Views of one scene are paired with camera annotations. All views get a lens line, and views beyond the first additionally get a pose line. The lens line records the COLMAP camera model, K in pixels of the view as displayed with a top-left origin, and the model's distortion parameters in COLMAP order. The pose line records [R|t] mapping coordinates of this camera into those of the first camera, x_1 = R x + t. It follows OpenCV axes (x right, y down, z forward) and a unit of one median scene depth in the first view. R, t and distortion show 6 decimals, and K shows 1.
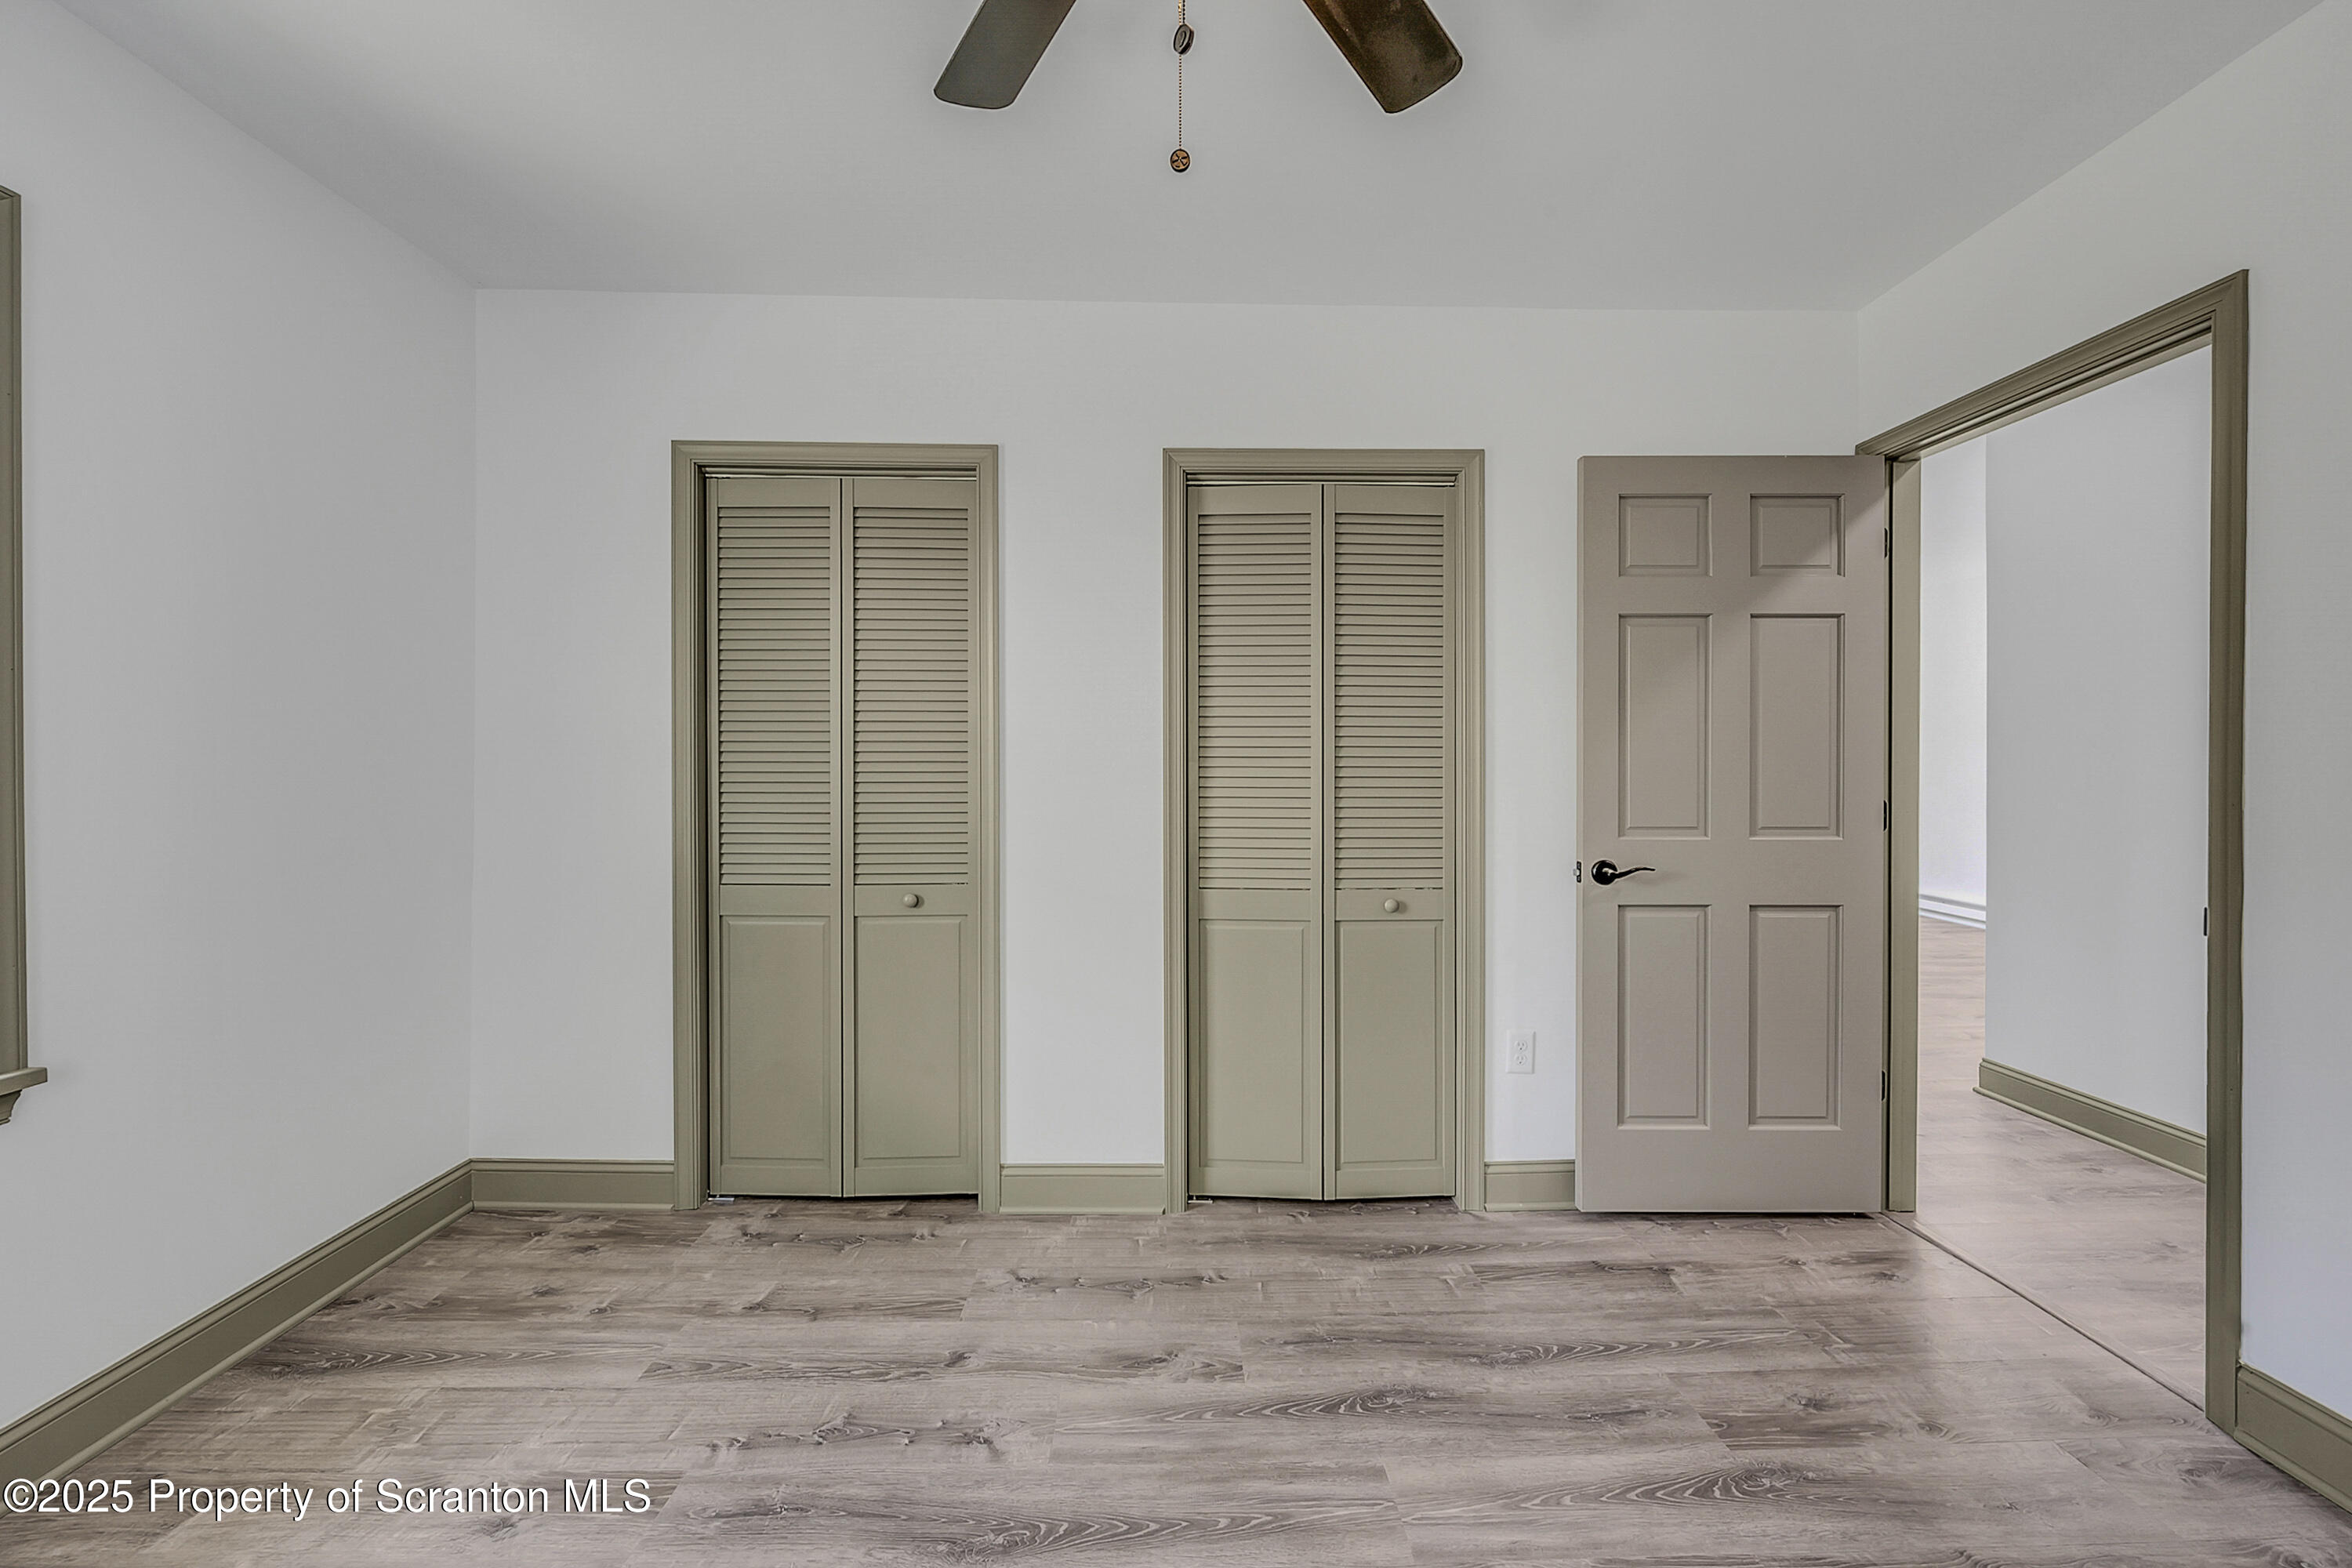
lens RADIAL K [[940.7, 0, 1188.9], [0, 940.7, 769.8], [0, 0, 1]] dist [0.001169, -0.000041]
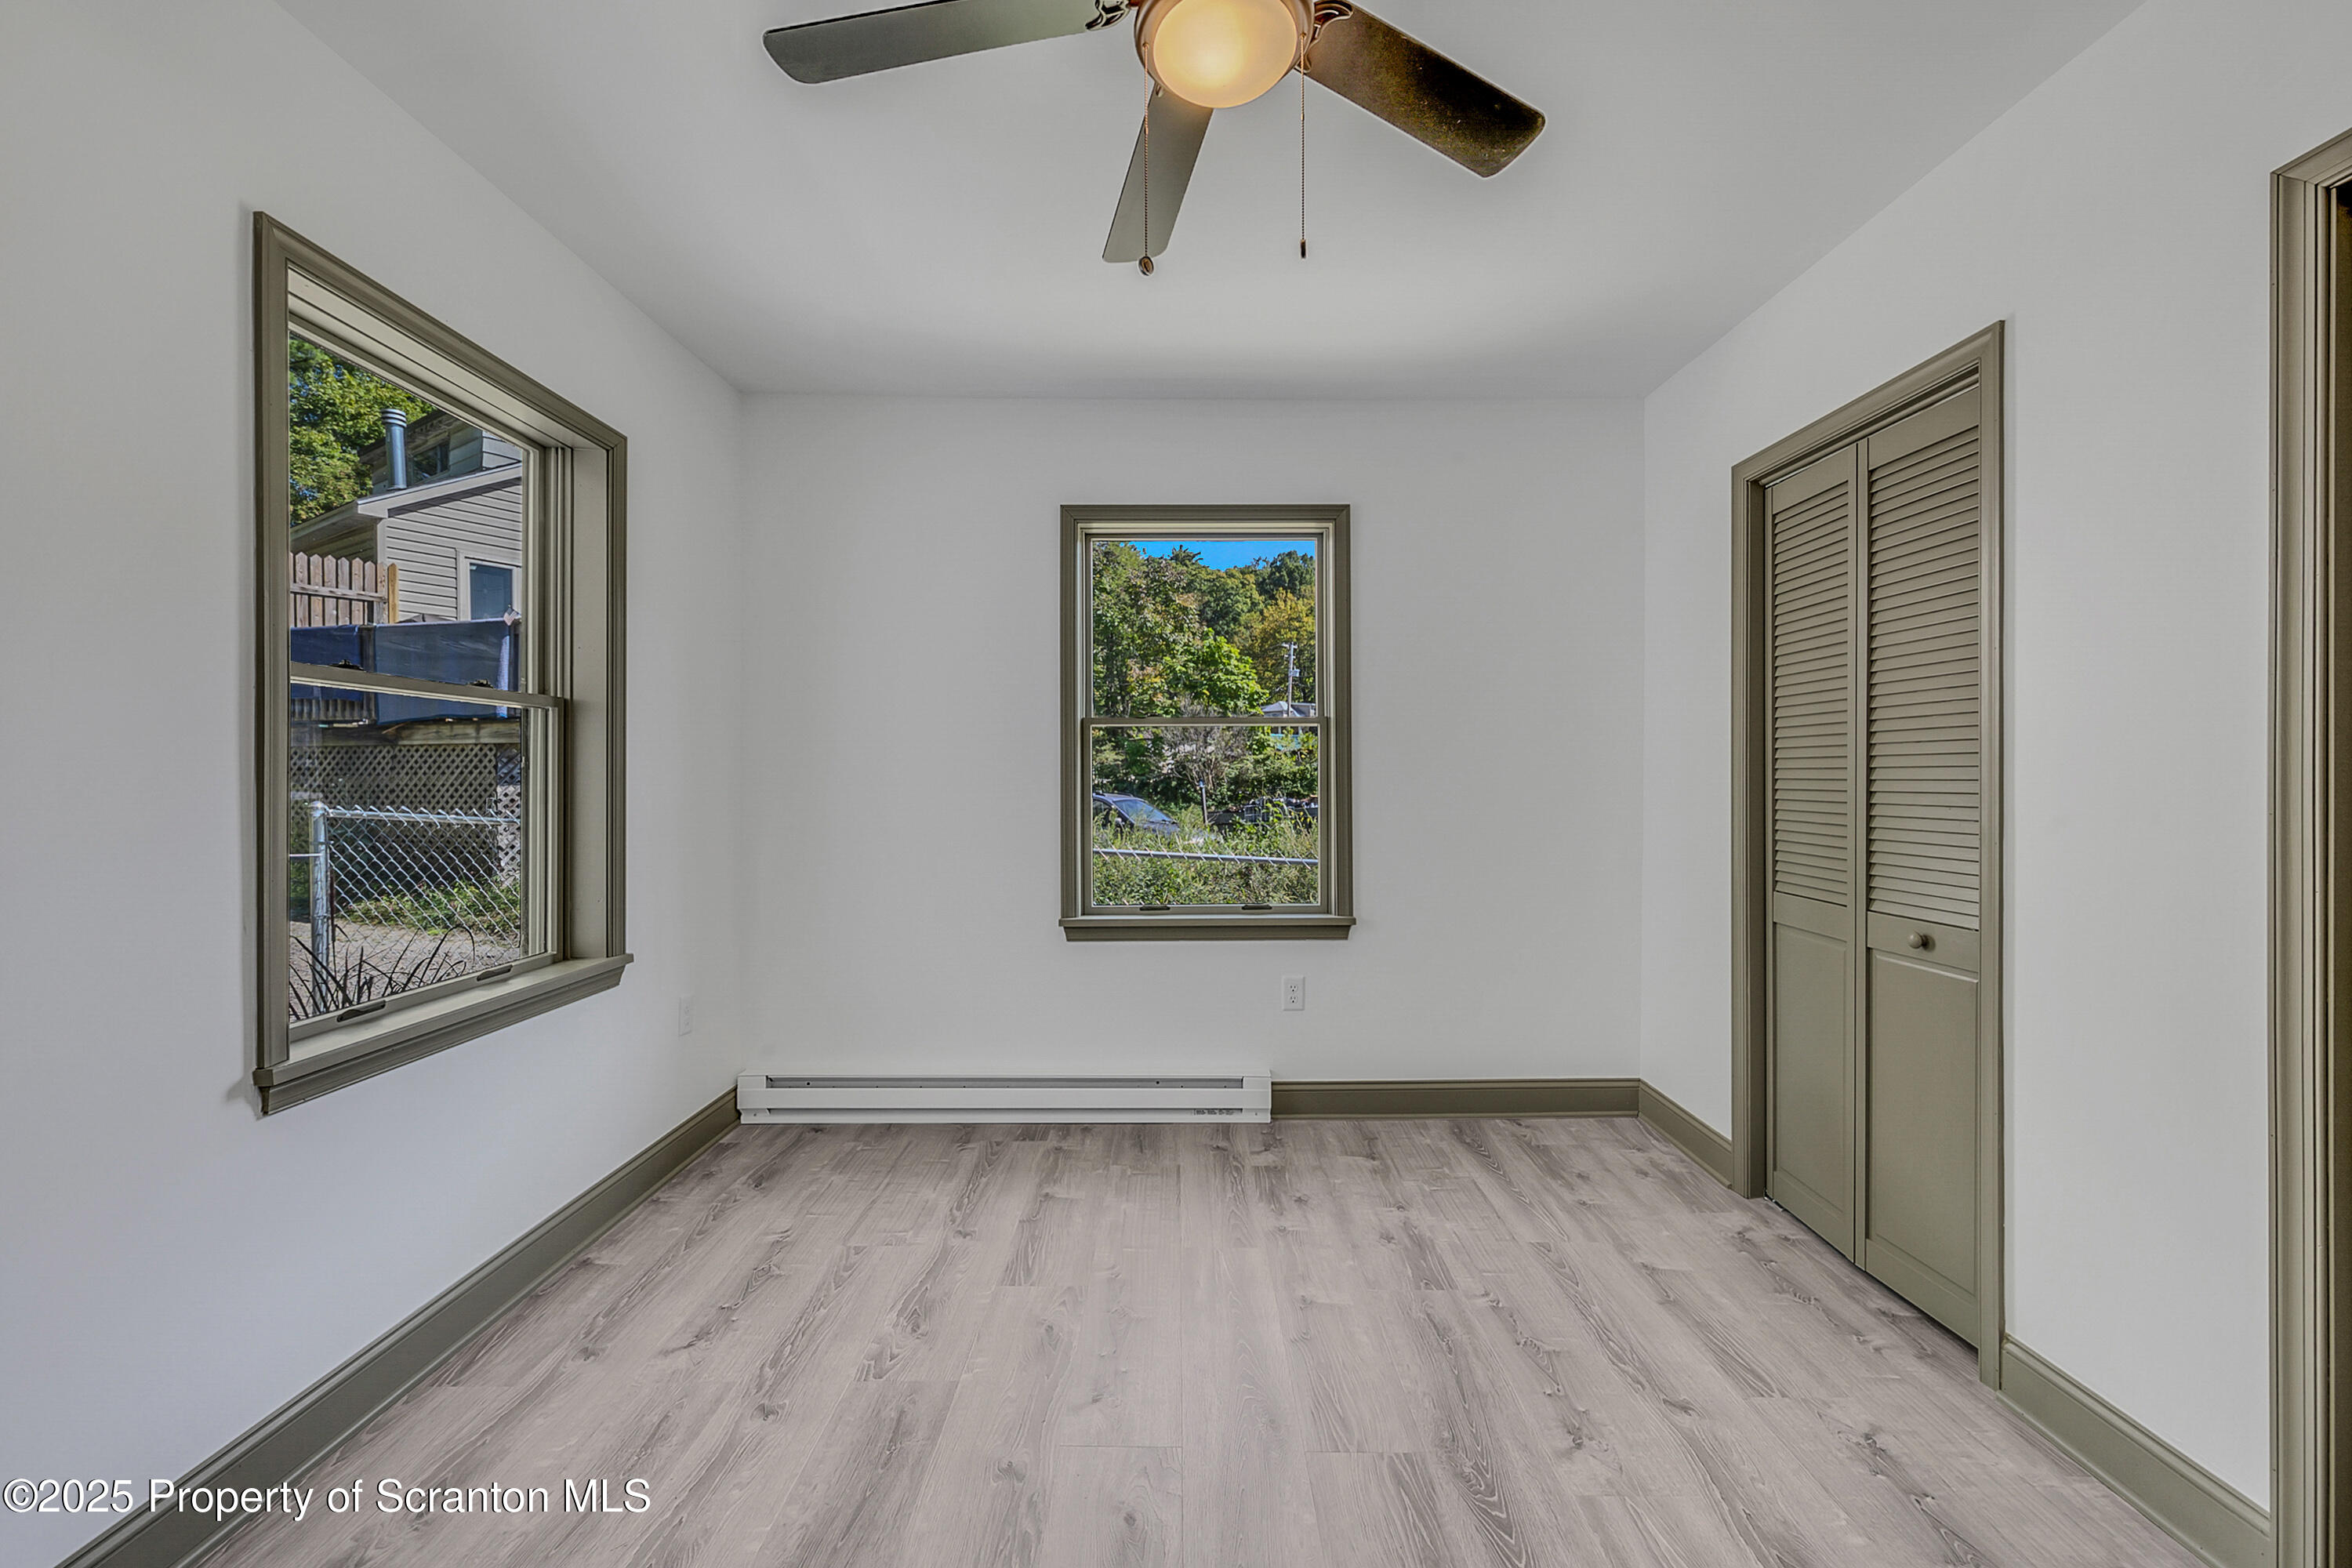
lens RADIAL K [[922.2, 0, 1176.0], [0, 922.2, 784.0], [0, 0, 1]] dist [0.001254, 0.000144]
pose [[-0.019091, 0.008097, -0.999785, 0.626930], [-0.006487, 0.999945, 0.008222, 0.004979], [0.999797, 0.006642, -0.019038, 0.478872]]
